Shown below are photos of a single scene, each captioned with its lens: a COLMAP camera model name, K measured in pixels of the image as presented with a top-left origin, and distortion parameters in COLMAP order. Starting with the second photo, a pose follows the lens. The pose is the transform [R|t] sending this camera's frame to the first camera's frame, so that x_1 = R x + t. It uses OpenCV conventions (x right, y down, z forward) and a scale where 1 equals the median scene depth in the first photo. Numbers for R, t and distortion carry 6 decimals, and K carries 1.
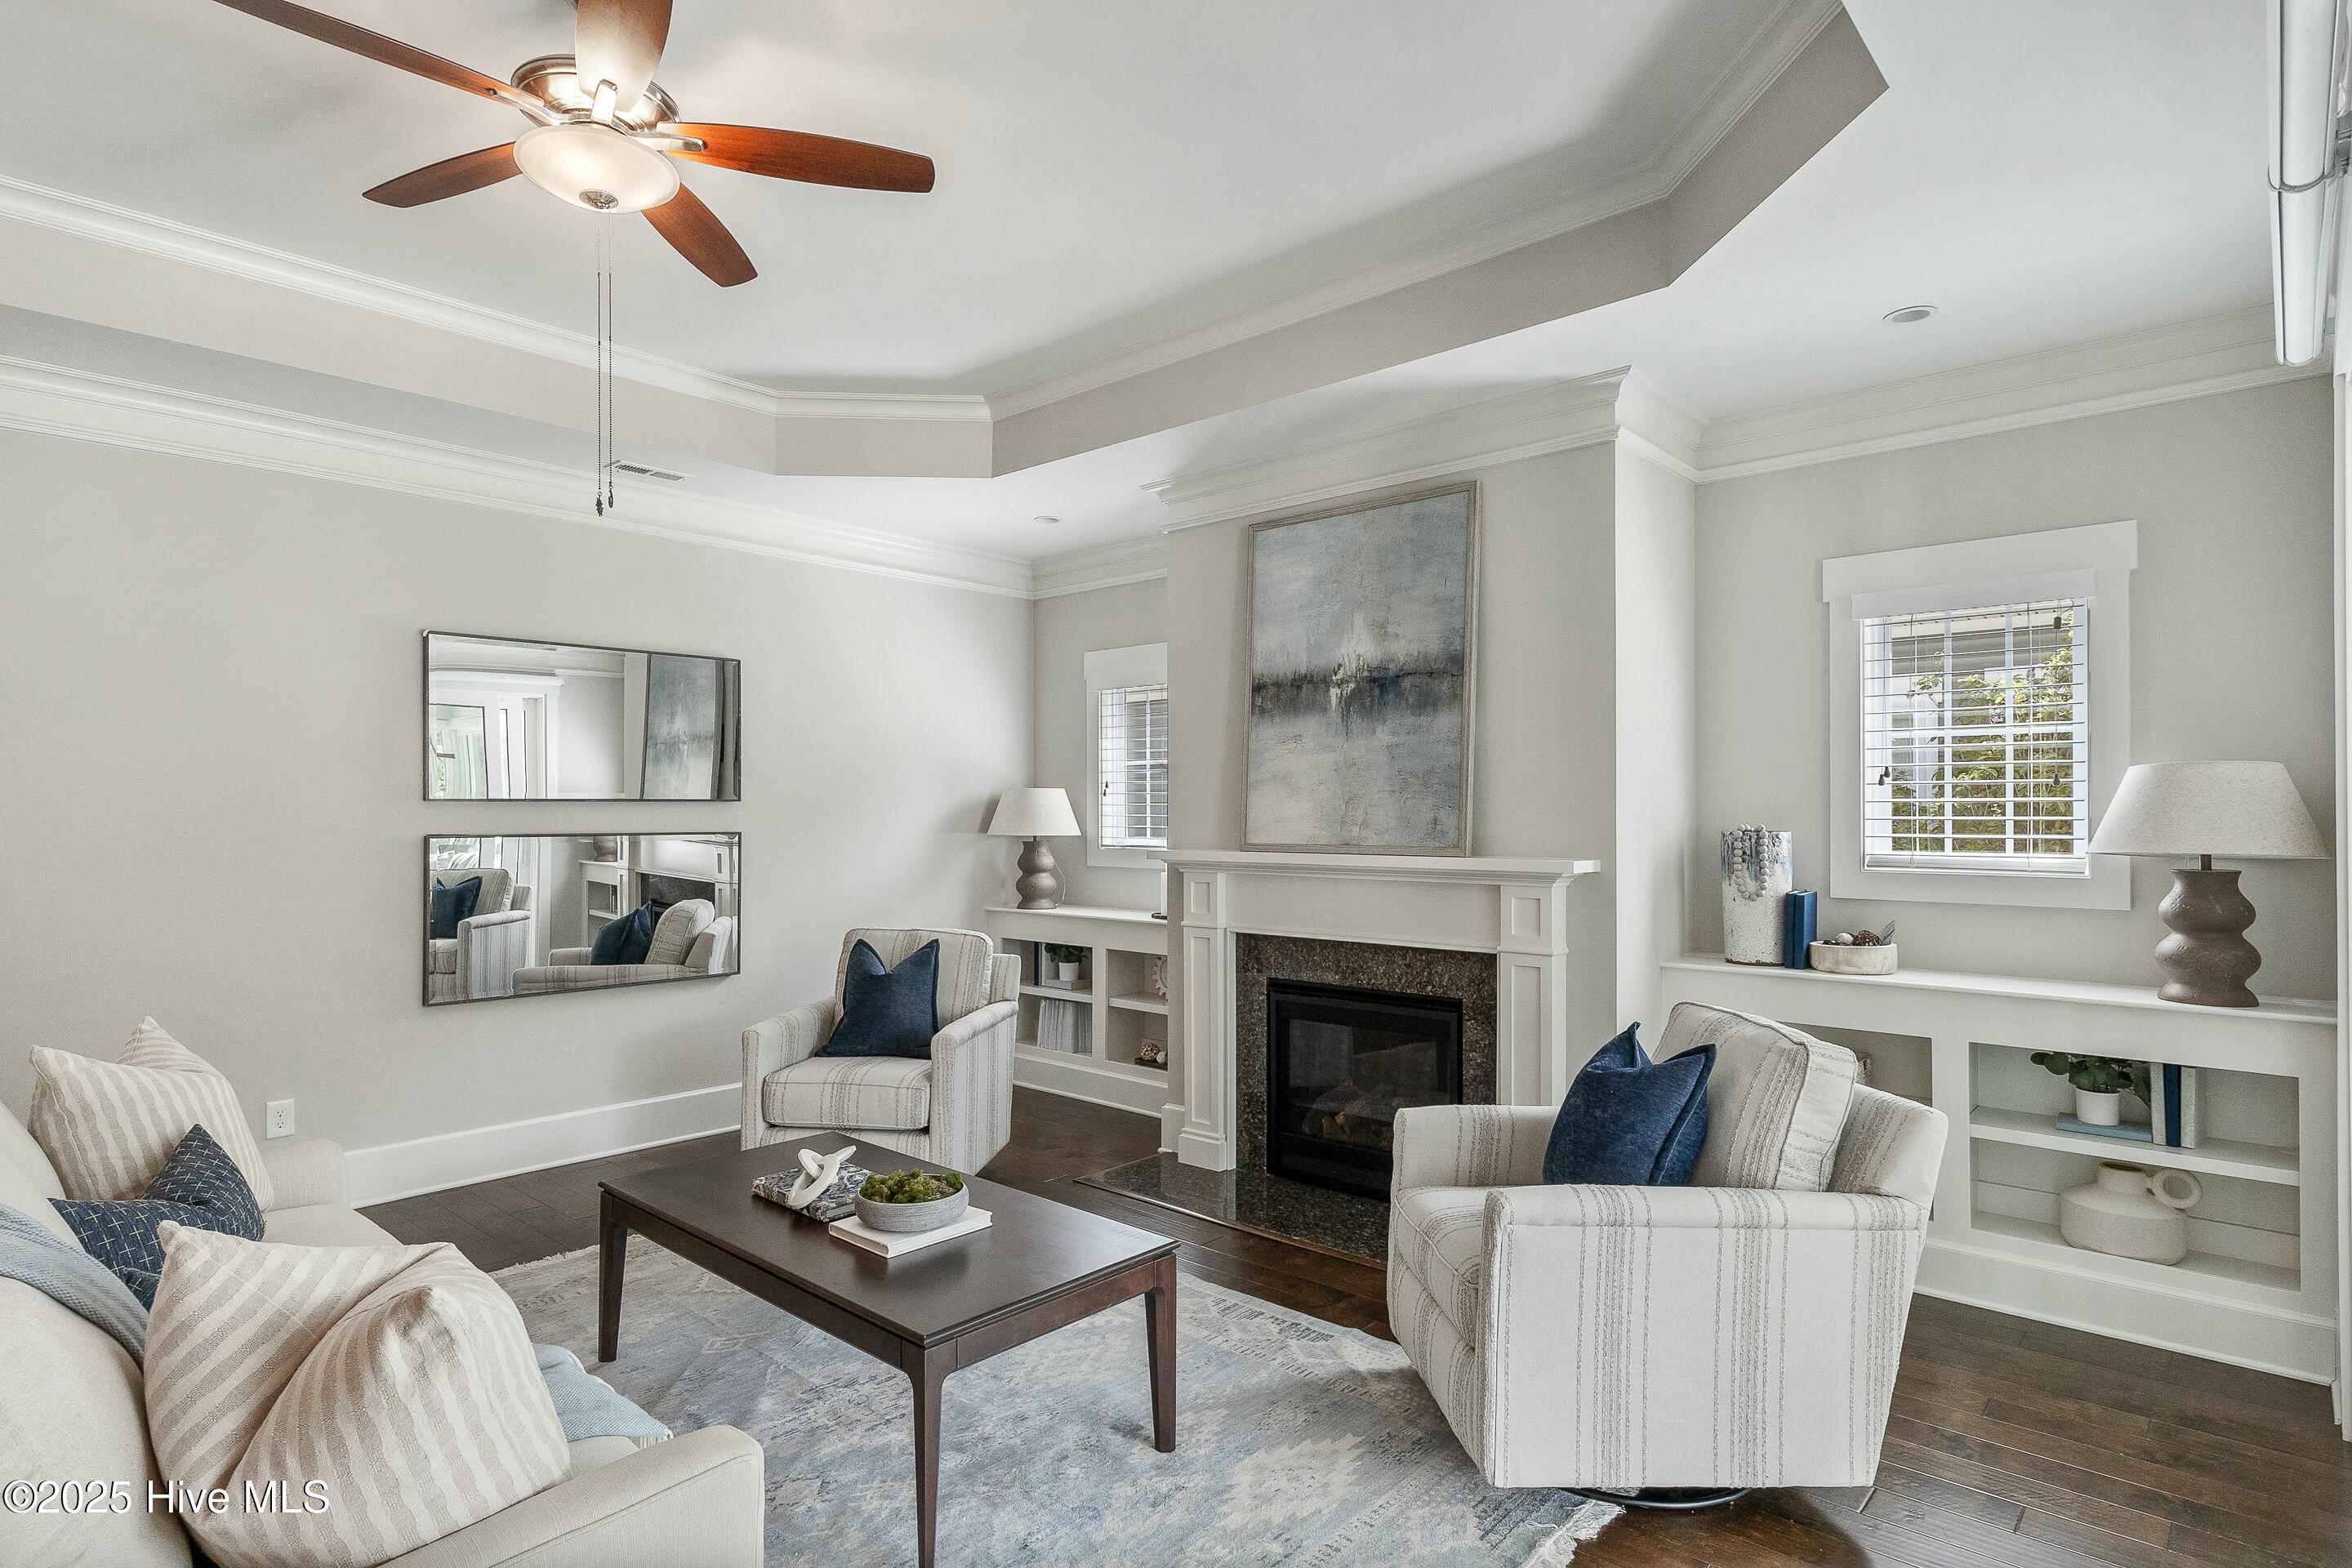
lens RADIAL K [[1236.3, 0, 1145.7], [0, 1236.3, 807.4], [0, 0, 1]] dist [0.012919, -0.000921]
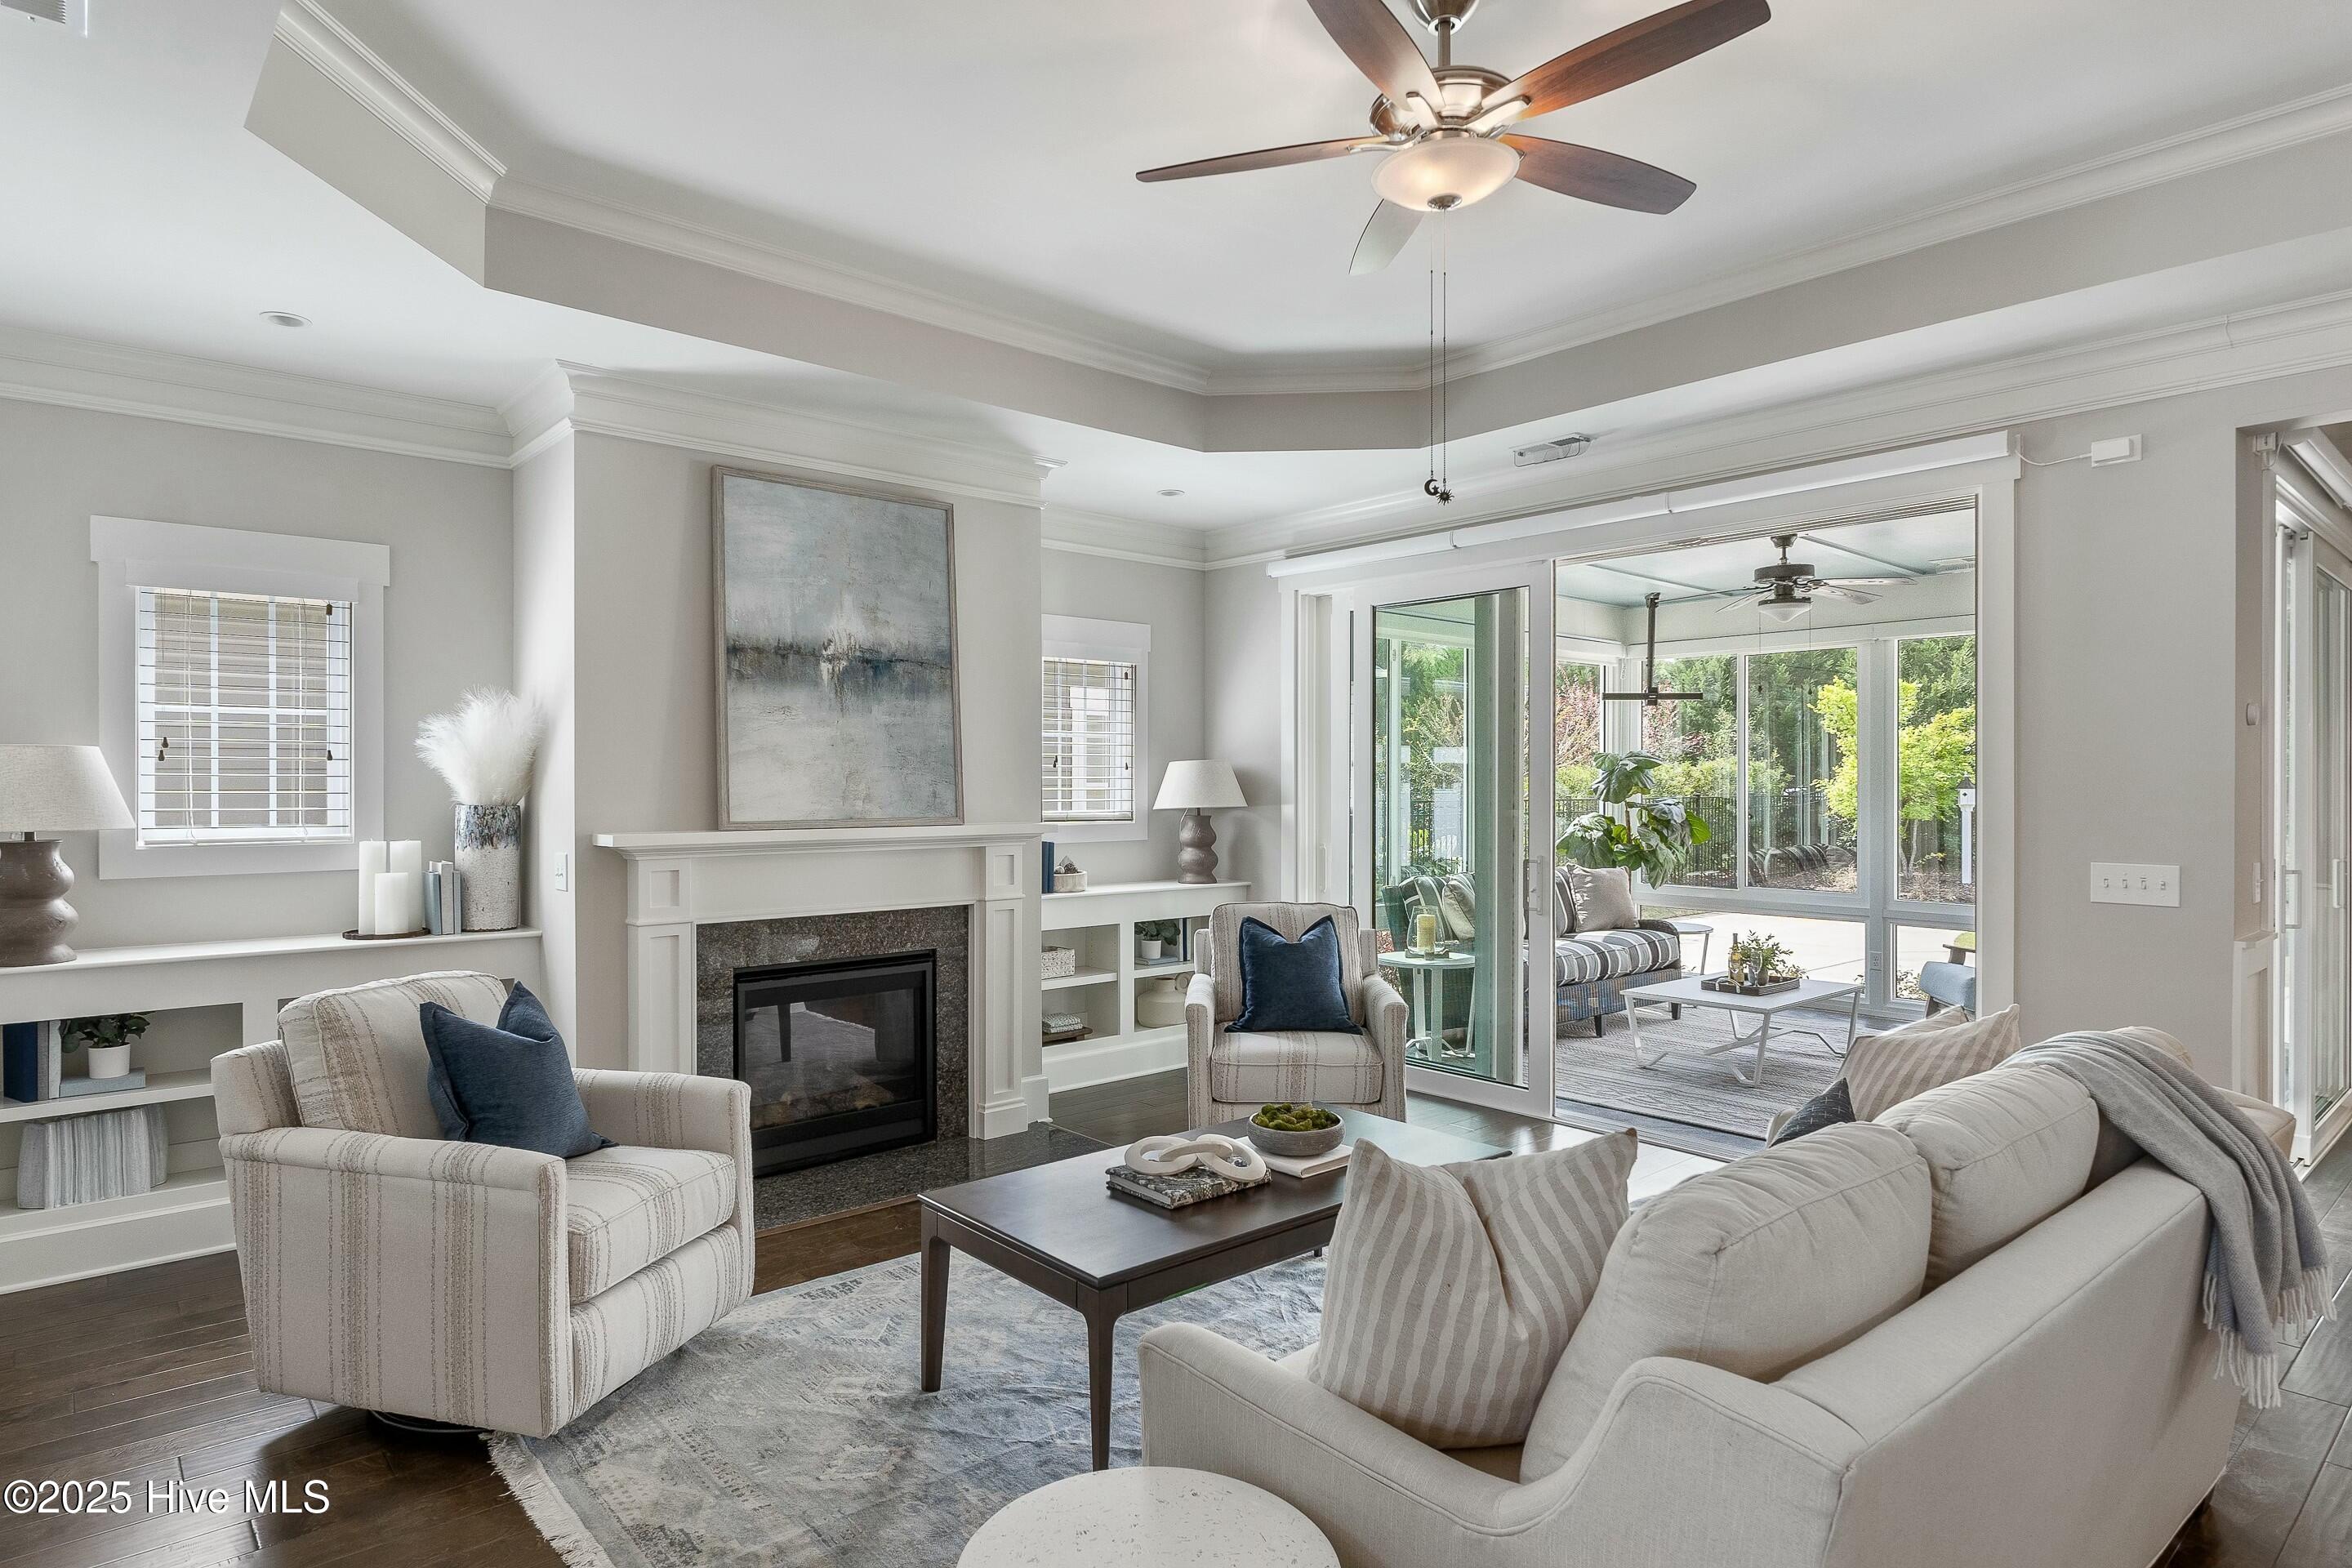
lens RADIAL K [[1294.8, 0, 1187.2], [0, 1294.8, 789.9], [0, 0, 1]] dist [0.005746, 0.000009]
pose [[0.096930, -0.005051, 0.995278, -0.881887], [-0.004409, 0.999975, 0.005504, -0.000806], [-0.995281, -0.004922, 0.096905, 0.620716]]
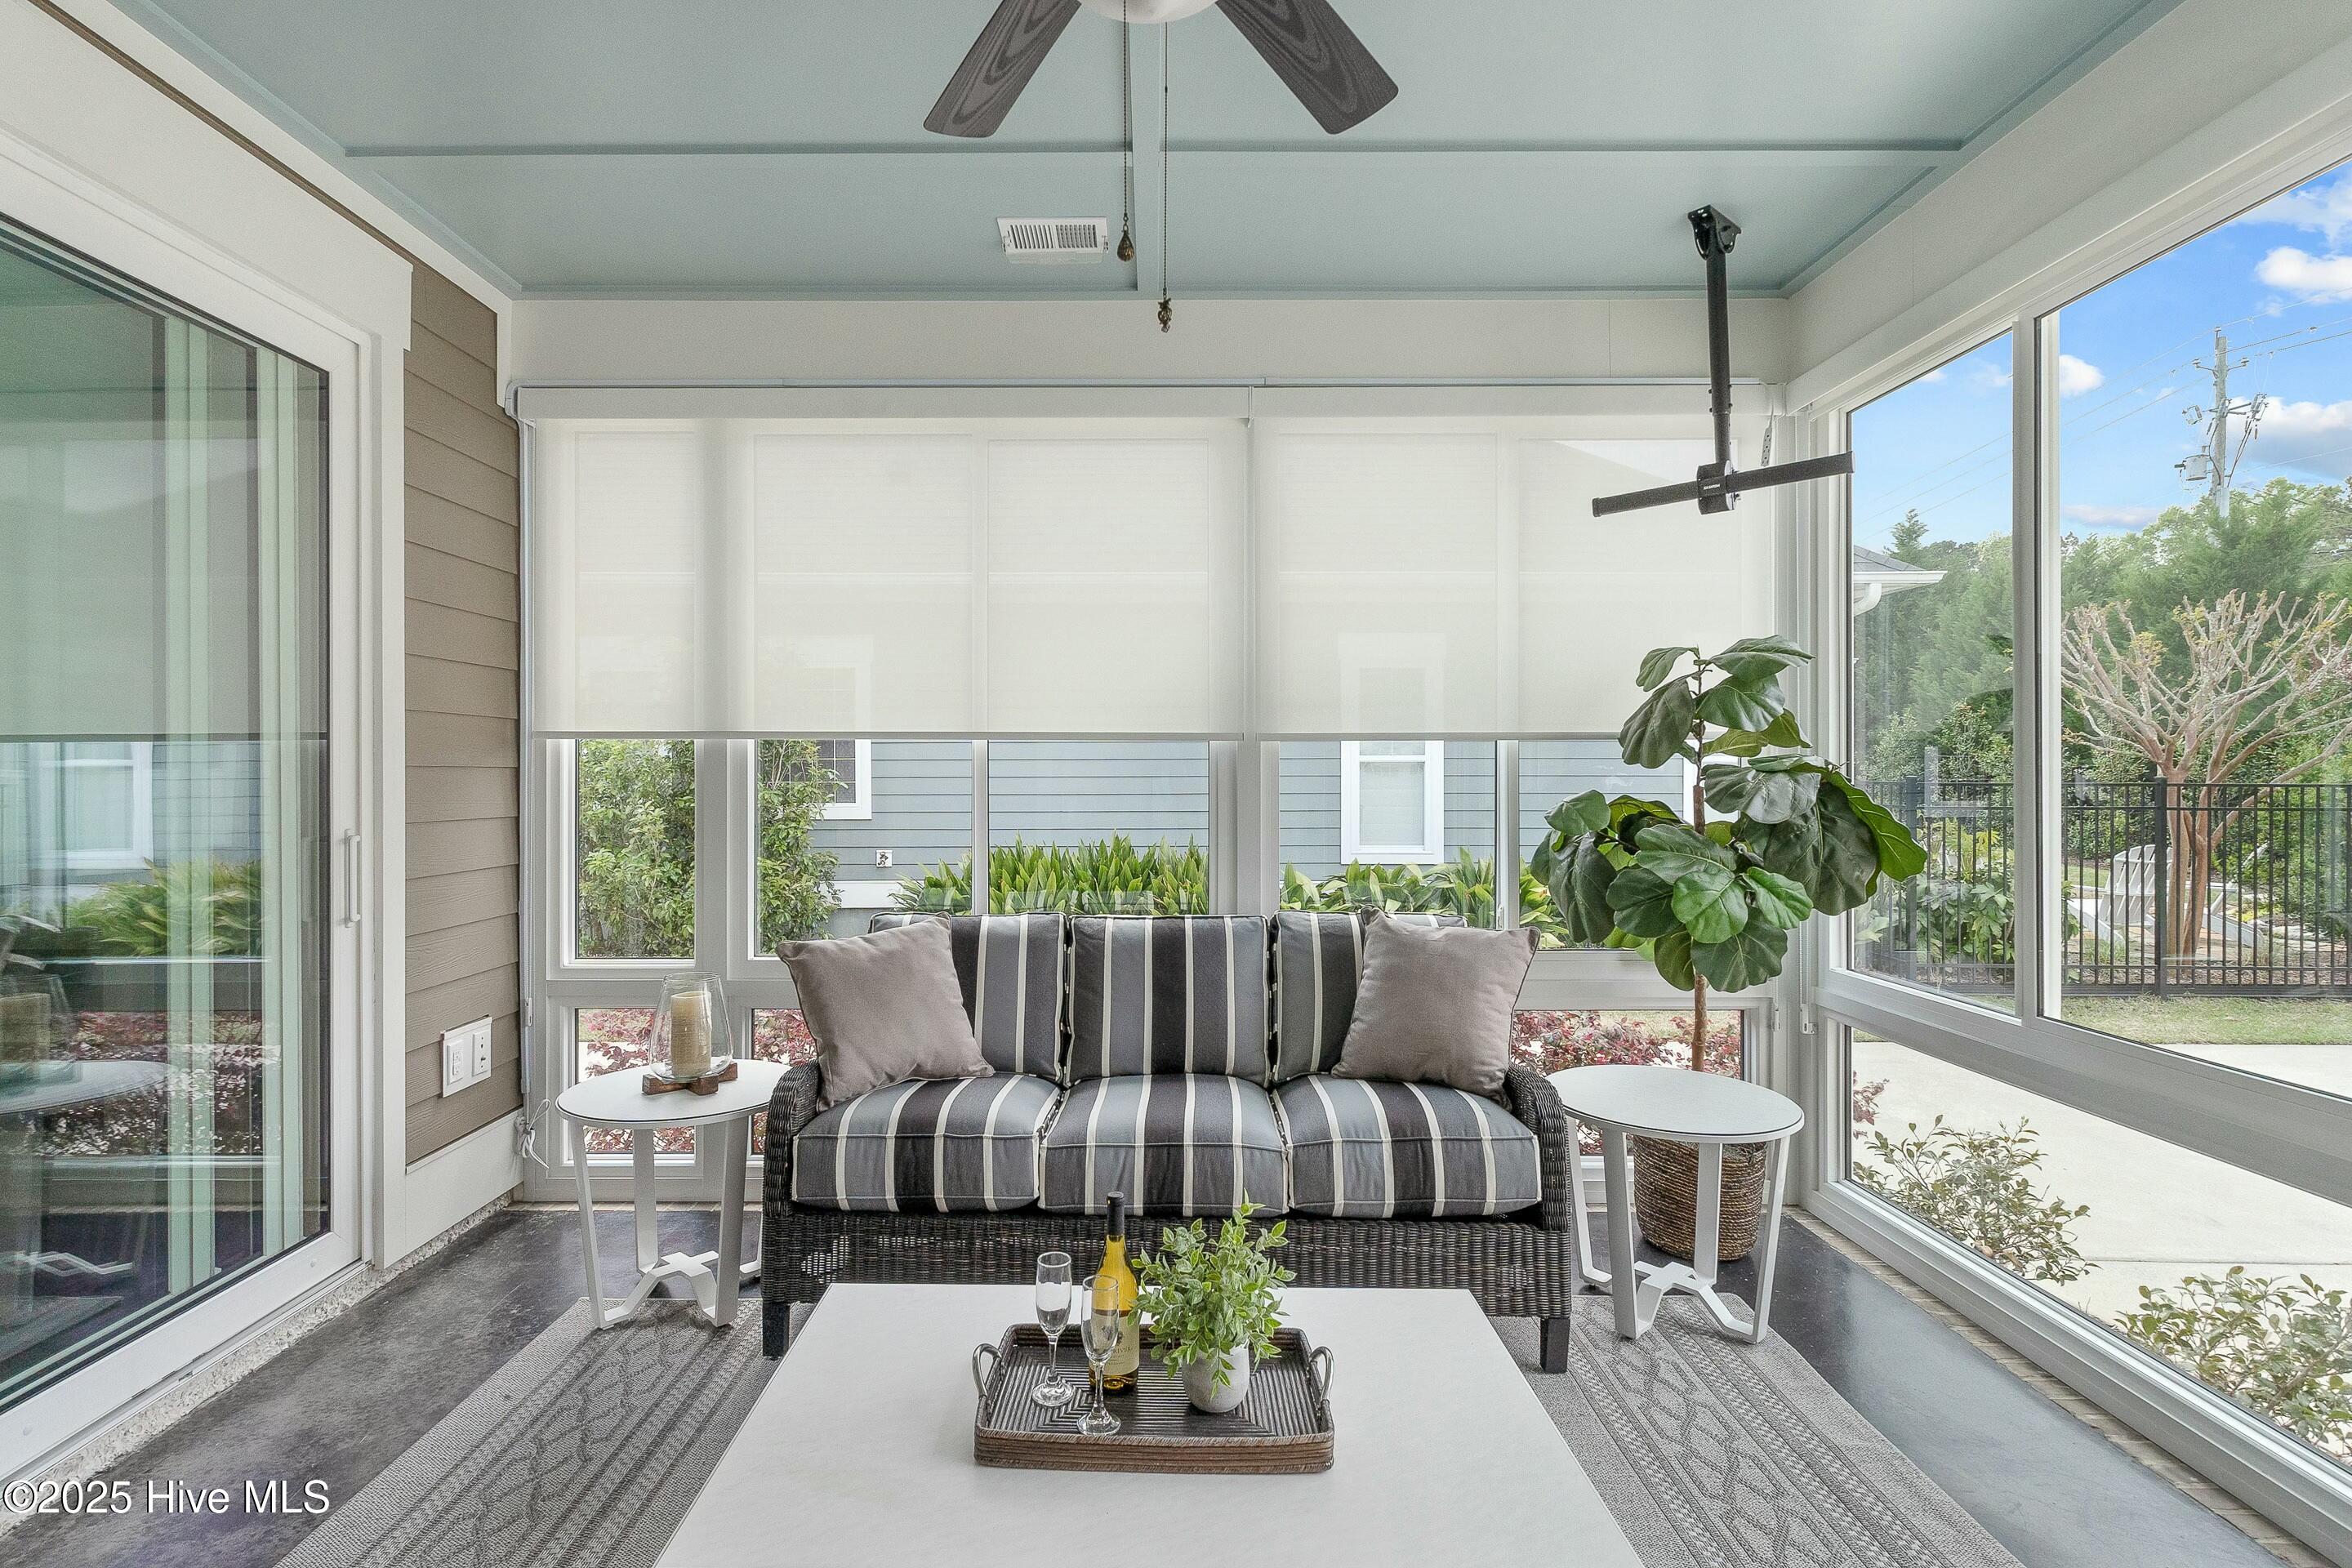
lens RADIAL K [[1146.5, 0, 1161.3], [0, 1146.5, 772.9], [0, 0, 1]] dist [0.005953, 0.001844]
pose [[0.734944, -0.004204, 0.678115, 0.525854], [-0.001087, 0.999972, 0.007377, 0.028597], [-0.678127, -0.006159, 0.734919, -0.210875]]
